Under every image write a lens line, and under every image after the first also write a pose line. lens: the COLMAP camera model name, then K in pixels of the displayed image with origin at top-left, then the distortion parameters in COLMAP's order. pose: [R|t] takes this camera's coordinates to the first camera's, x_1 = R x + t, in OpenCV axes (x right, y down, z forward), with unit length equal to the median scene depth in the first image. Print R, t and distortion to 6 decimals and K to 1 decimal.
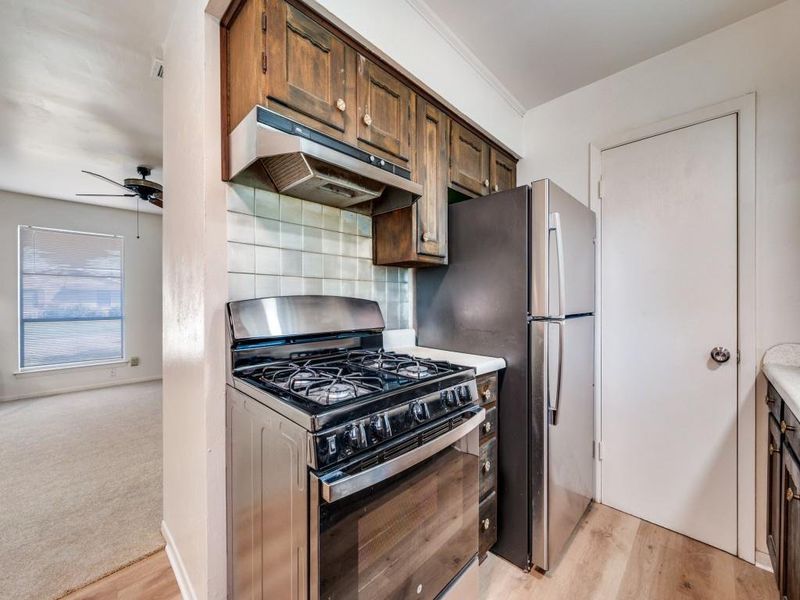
lens RADIAL K [[315.7, 0, 400.0], [0, 315.7, 300.0], [0, 0, 1]] dist [0.000914, 0.000436]
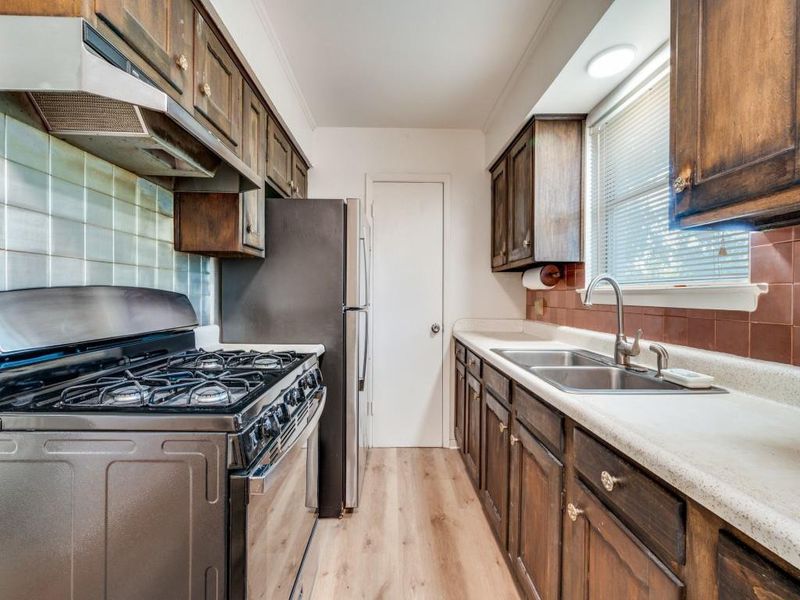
lens RADIAL K [[314.8, 0, 397.3], [0, 314.8, 292.5], [0, 0, 1]] dist [-0.000089, 0.000088]
pose [[0.704264, 0.009944, 0.709869, -0.284755], [-0.007392, 0.999950, -0.006674, 0.001376], [-0.709900, -0.000547, 0.704303, -0.004263]]
